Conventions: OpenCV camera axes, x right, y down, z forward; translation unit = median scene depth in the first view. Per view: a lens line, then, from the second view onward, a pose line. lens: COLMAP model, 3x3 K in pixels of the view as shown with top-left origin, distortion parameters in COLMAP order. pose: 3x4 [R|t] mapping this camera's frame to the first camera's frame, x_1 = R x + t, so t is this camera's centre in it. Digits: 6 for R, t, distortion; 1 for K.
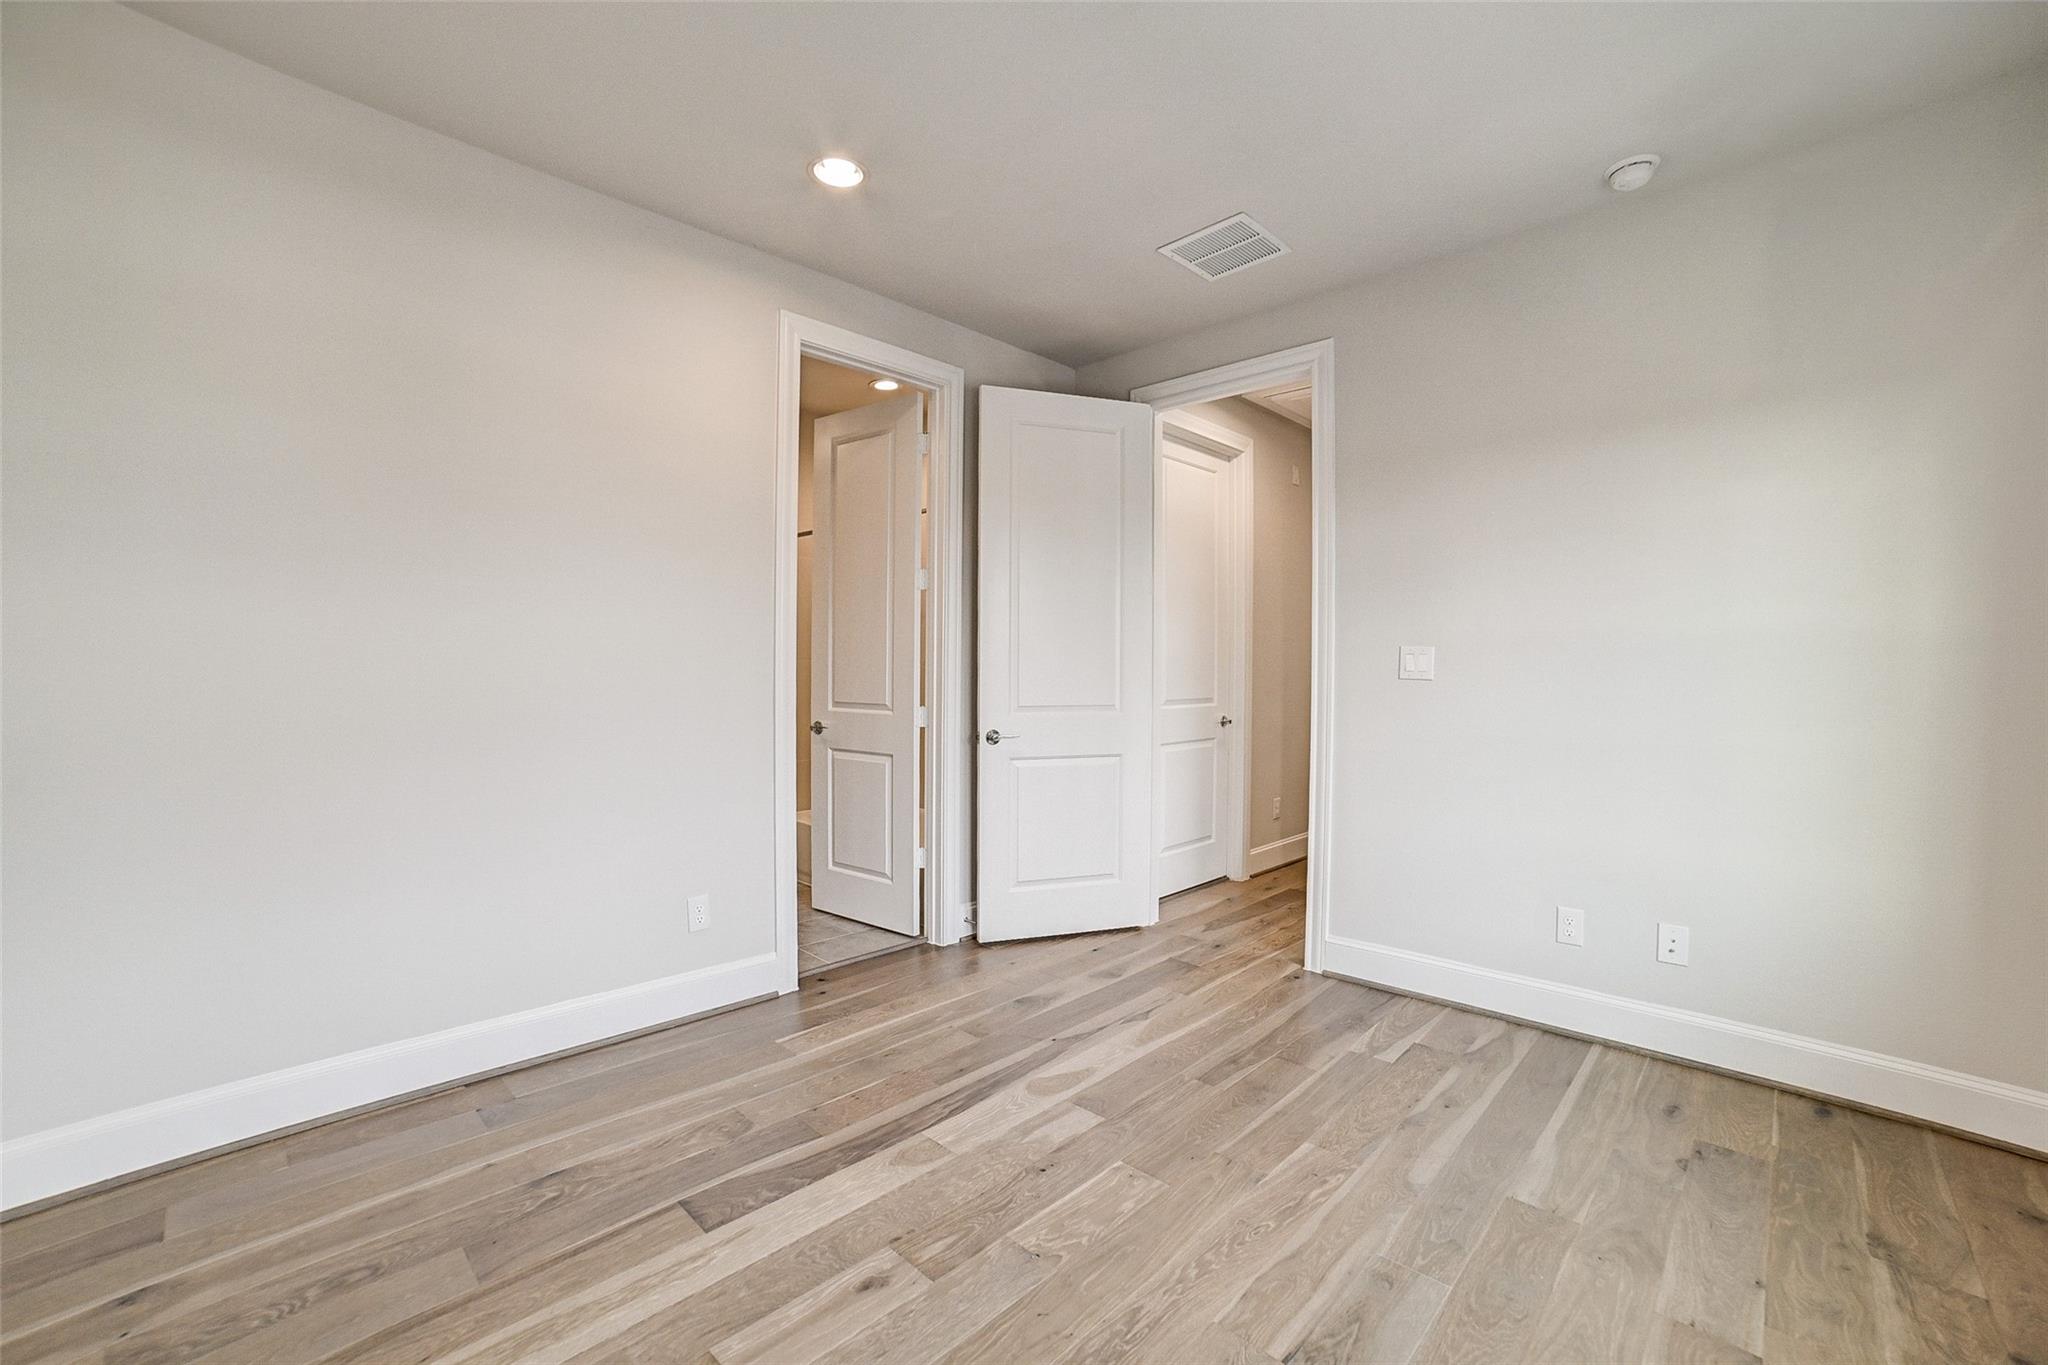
lens RADIAL K [[854.5, 0, 1030.6], [0, 854.5, 687.9], [0, 0, 1]] dist [-0.097409, 0.041466]
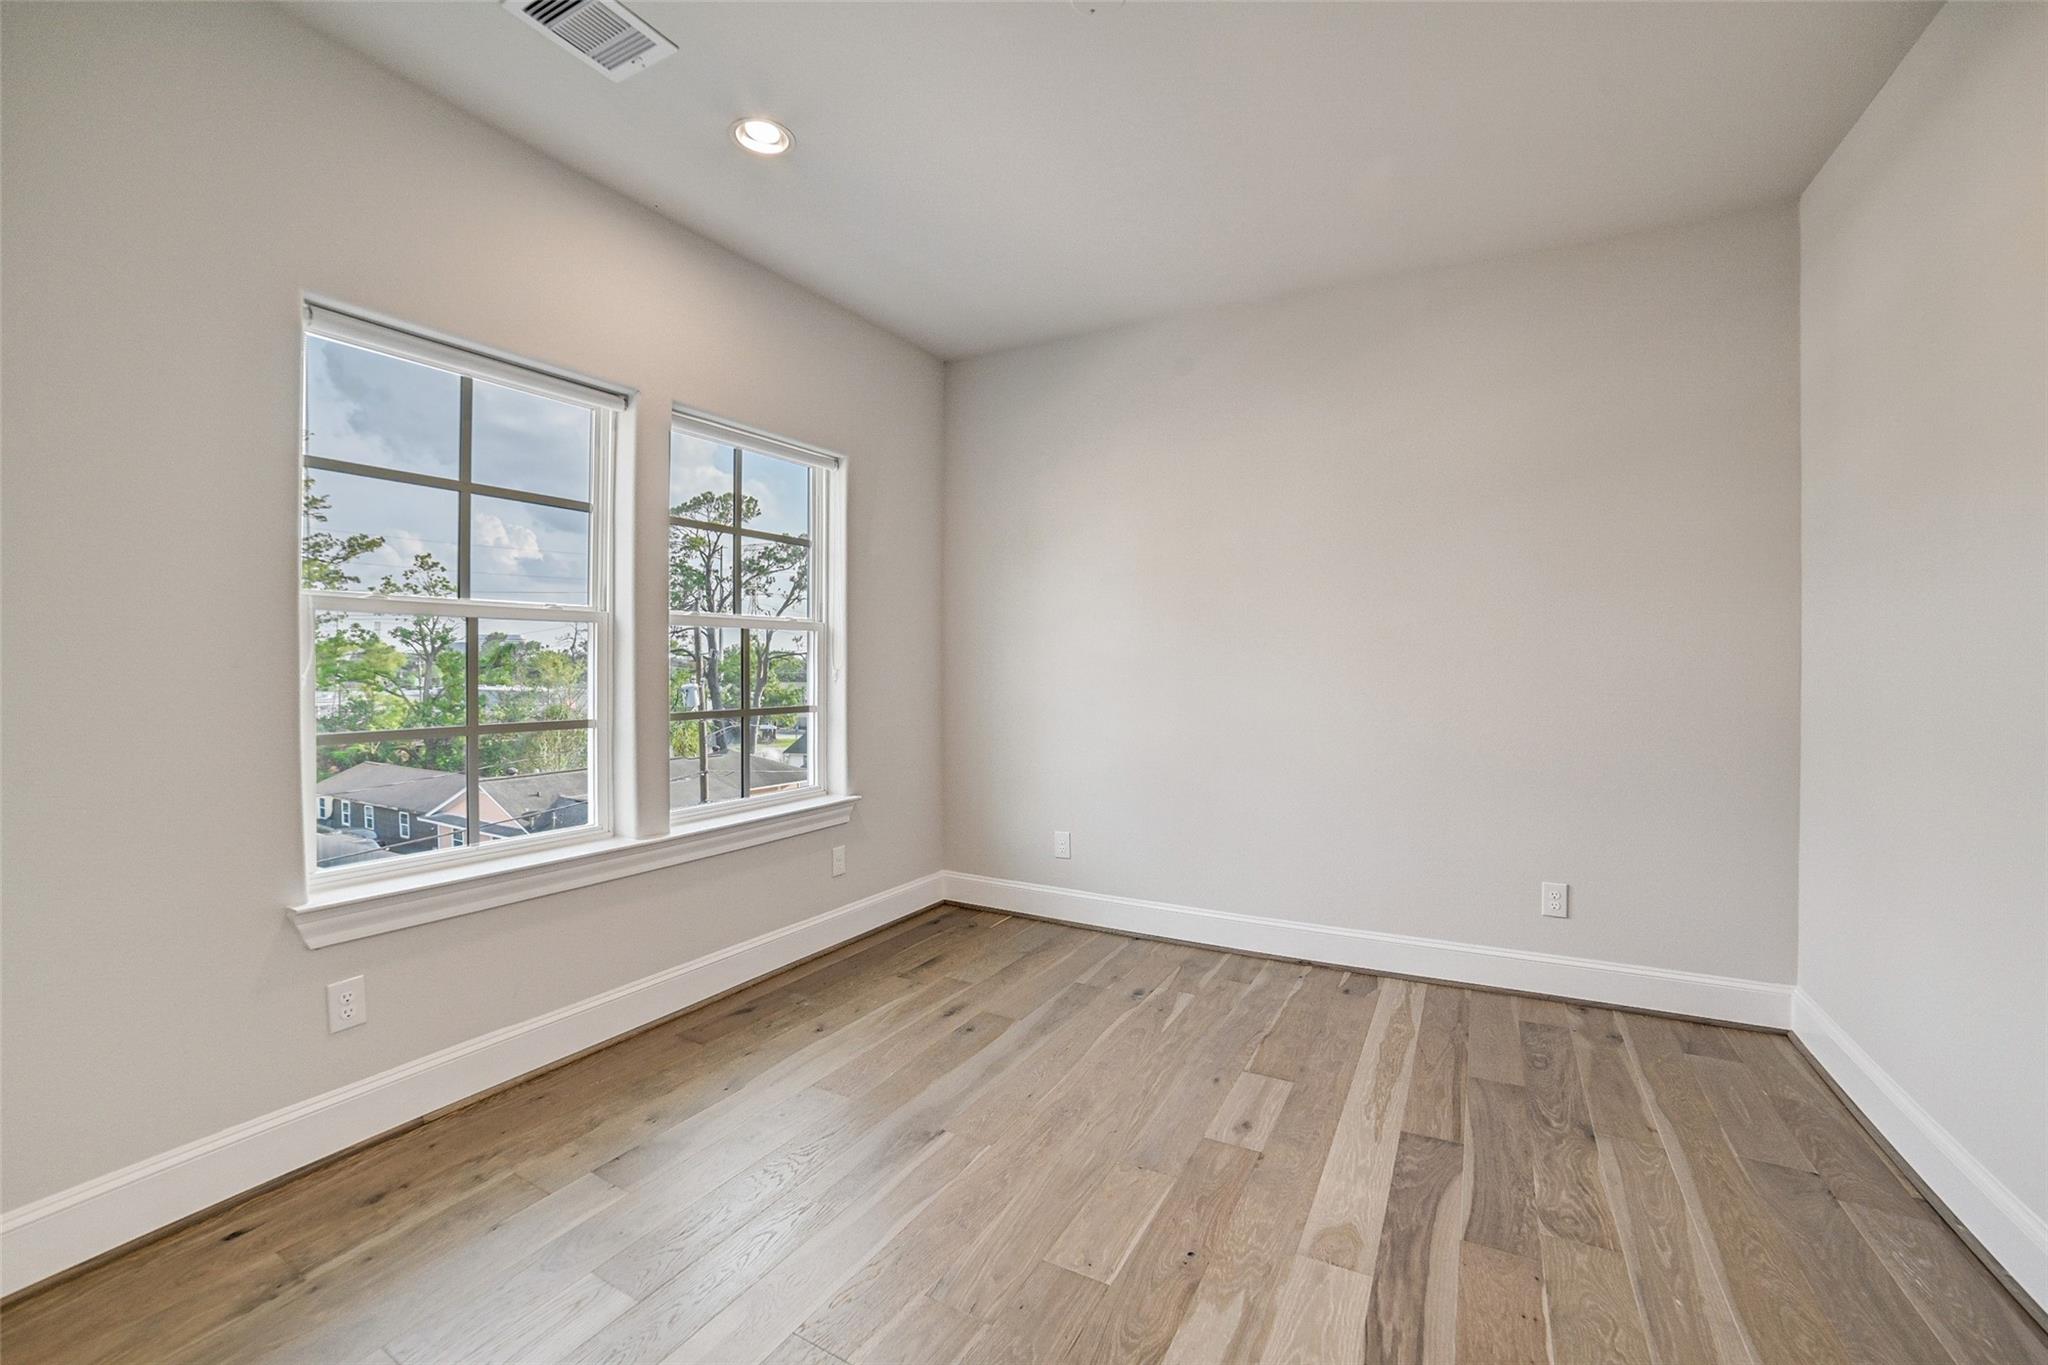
lens RADIAL K [[854.5, 0, 1030.6], [0, 854.5, 687.9], [0, 0, 1]] dist [-0.097409, 0.041466]
pose [[-0.967421, -0.000981, -0.253173, 0.416021], [-0.012569, 0.998945, 0.044159, -0.033082], [0.252862, 0.045902, -0.966413, 1.879369]]
